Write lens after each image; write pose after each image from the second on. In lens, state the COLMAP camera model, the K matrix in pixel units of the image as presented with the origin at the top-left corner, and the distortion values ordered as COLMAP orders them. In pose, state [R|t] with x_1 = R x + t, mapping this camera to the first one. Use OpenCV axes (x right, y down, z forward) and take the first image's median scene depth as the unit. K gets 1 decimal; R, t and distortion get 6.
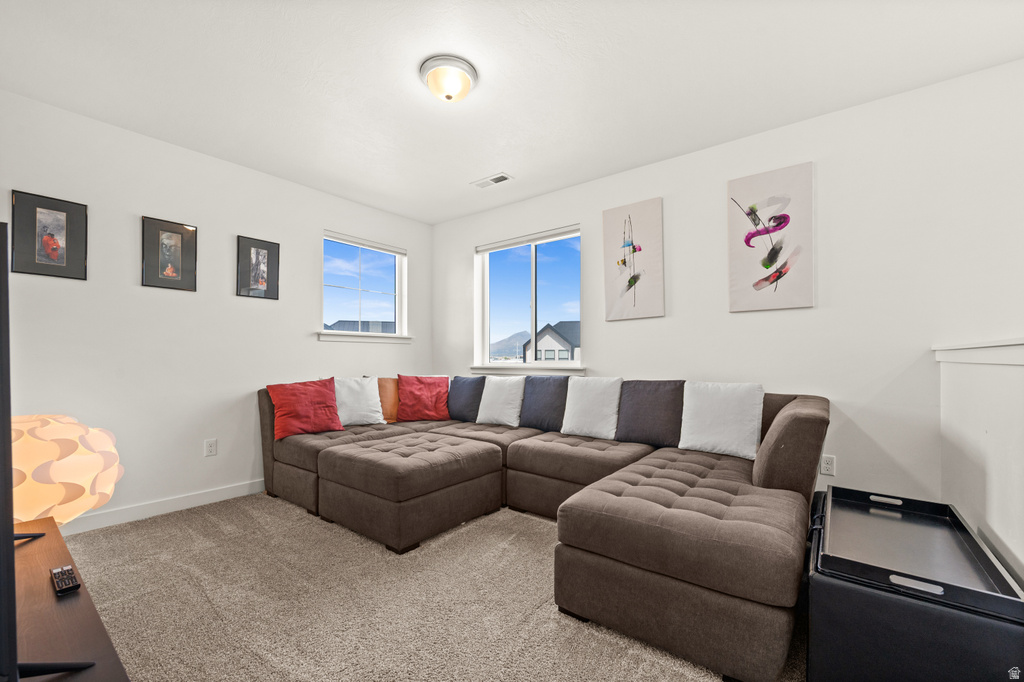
lens RADIAL K [[423.1, 0, 511.3], [0, 423.1, 350.0], [0, 0, 1]] dist [-0.002005, 0.000008]
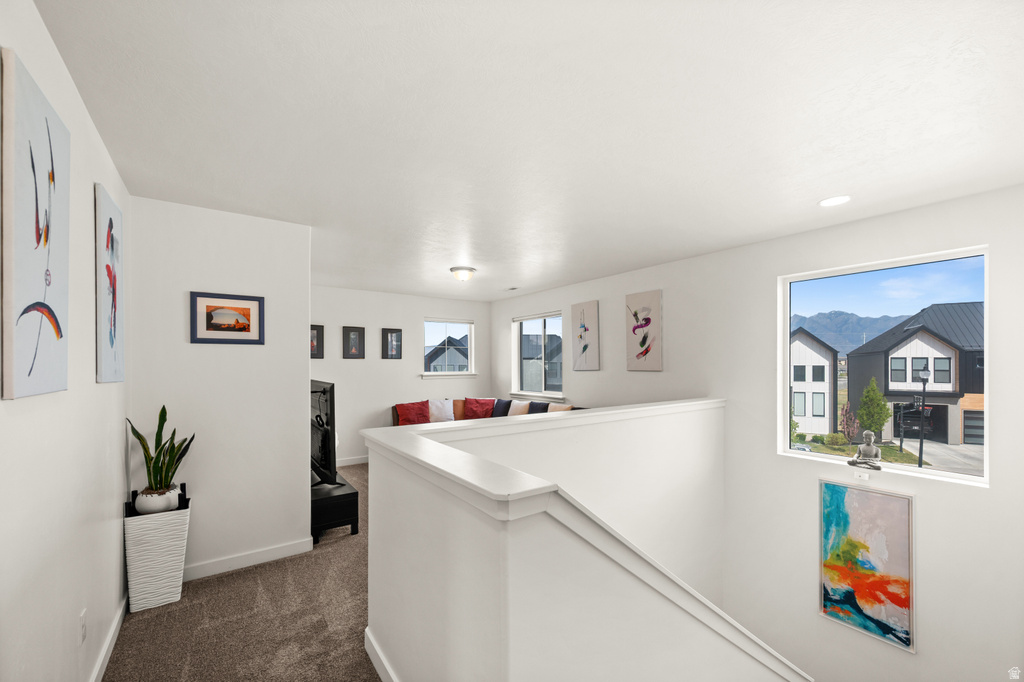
lens RADIAL K [[406.7, 0, 514.0], [0, 406.7, 355.5], [0, 0, 1]] dist [-0.000769, -0.000194]
pose [[0.959550, -0.008099, -0.281423, 0.470610], [0.007721, 0.999967, -0.002452, -0.130926], [0.281434, 0.000180, 0.959581, -0.641739]]
